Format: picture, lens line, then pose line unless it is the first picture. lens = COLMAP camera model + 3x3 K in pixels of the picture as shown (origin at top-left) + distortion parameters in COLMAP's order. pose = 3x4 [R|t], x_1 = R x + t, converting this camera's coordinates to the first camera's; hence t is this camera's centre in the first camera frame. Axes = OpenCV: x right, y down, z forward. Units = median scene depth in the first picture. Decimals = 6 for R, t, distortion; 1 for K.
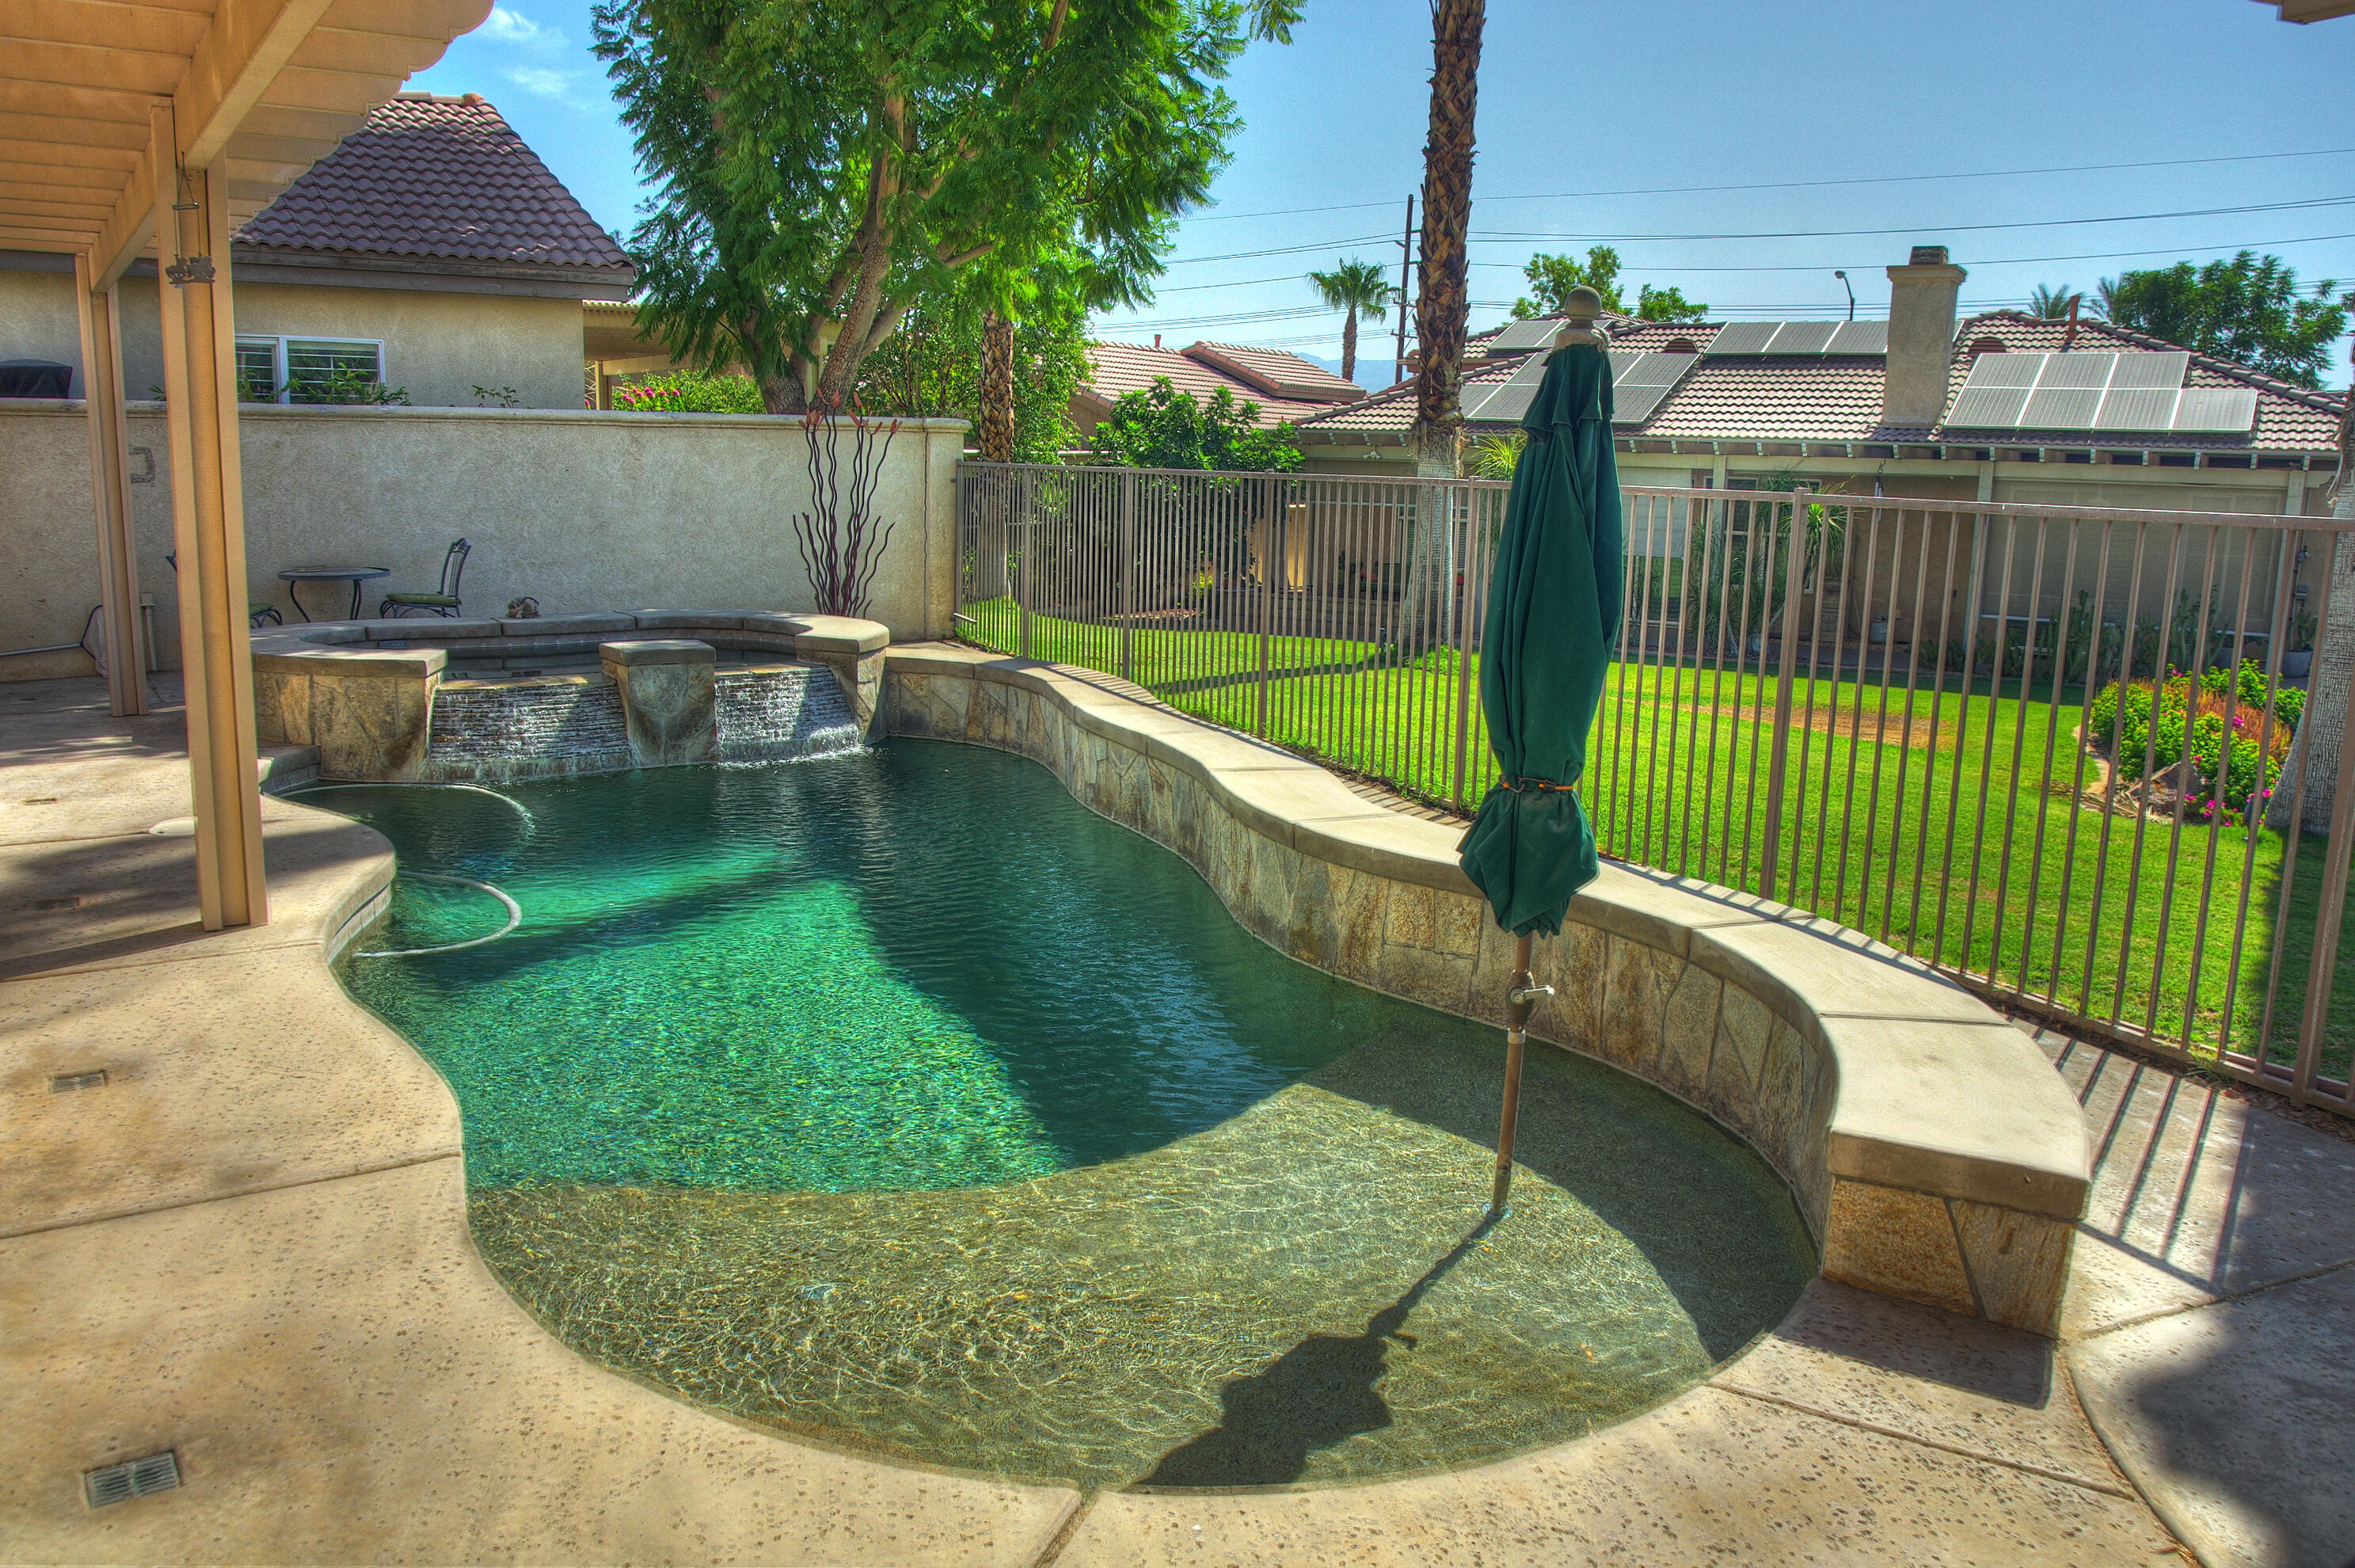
lens RADIAL K [[1781.5, 0, 1186.5], [0, 1781.5, 776.2], [0, 0, 1]] dist [-0.073211, 0.041610]
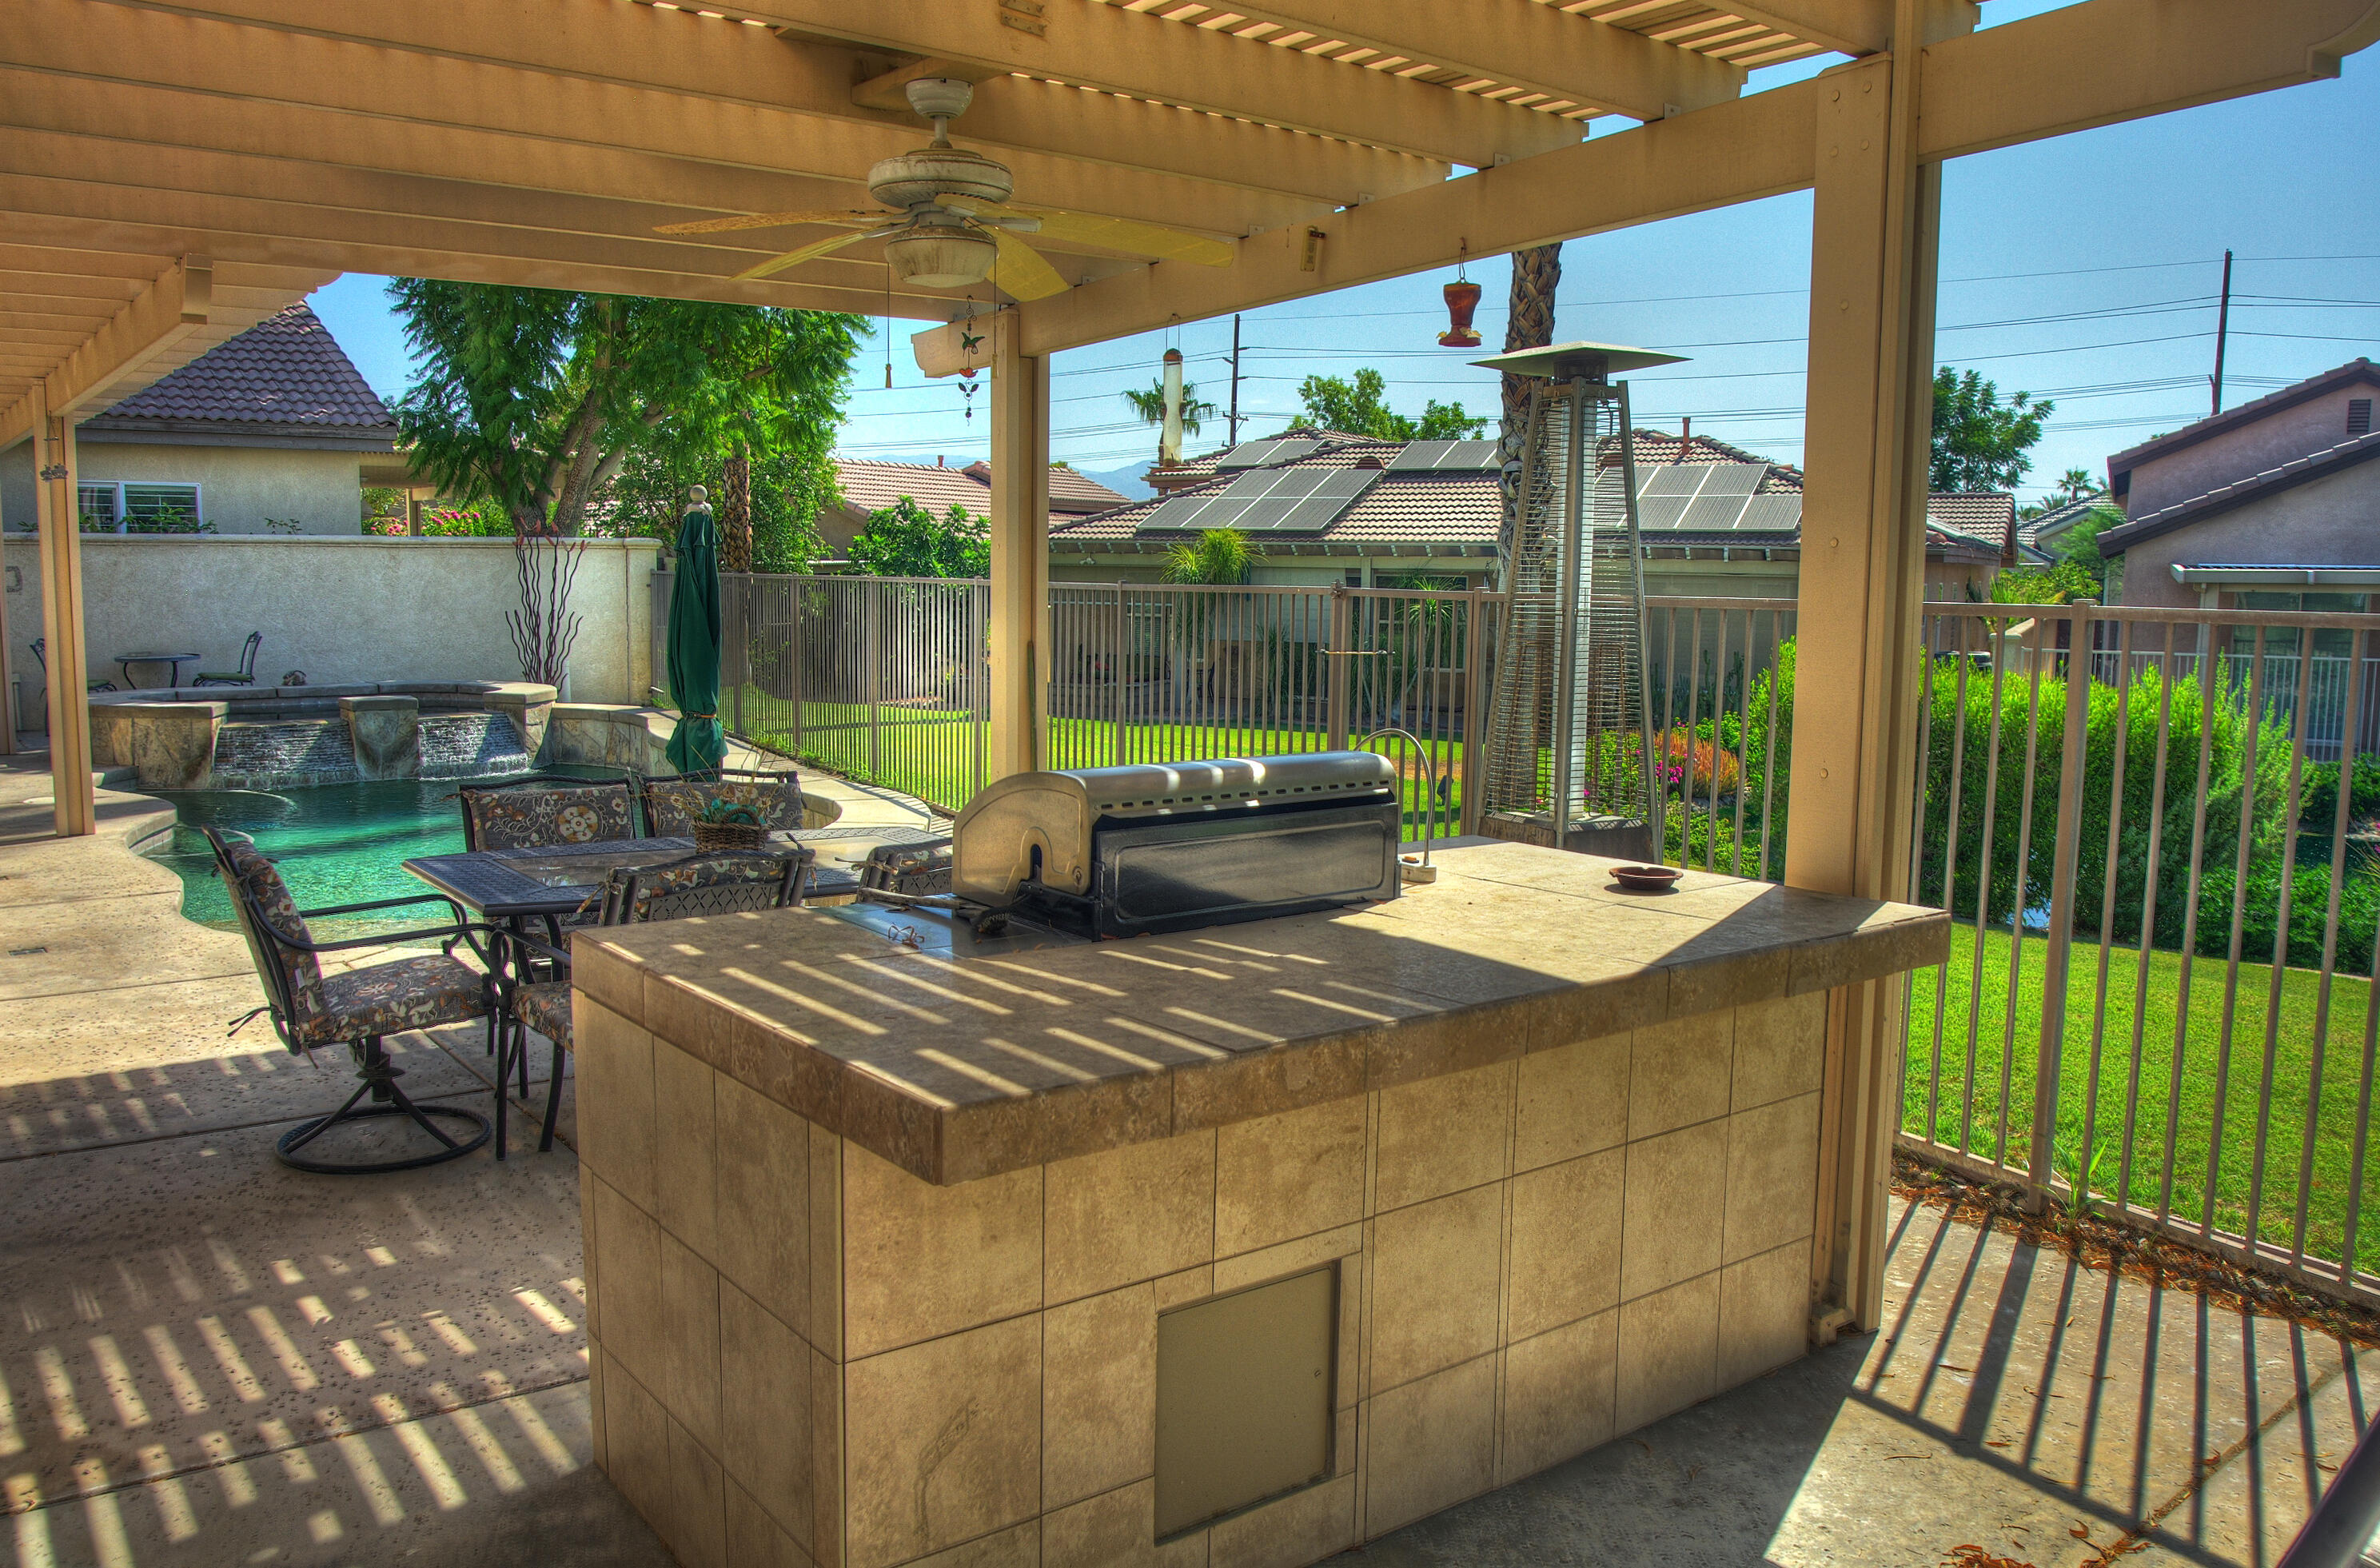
lens RADIAL K [[1804.3, 0, 1179.3], [0, 1804.3, 787.0], [0, 0, 1]] dist [-0.070111, 0.041144]
pose [[0.998281, -0.017802, 0.055848, 0.196425], [0.020820, 0.998328, -0.053930, 0.065304], [-0.054795, 0.055000, 0.996982, -0.351762]]
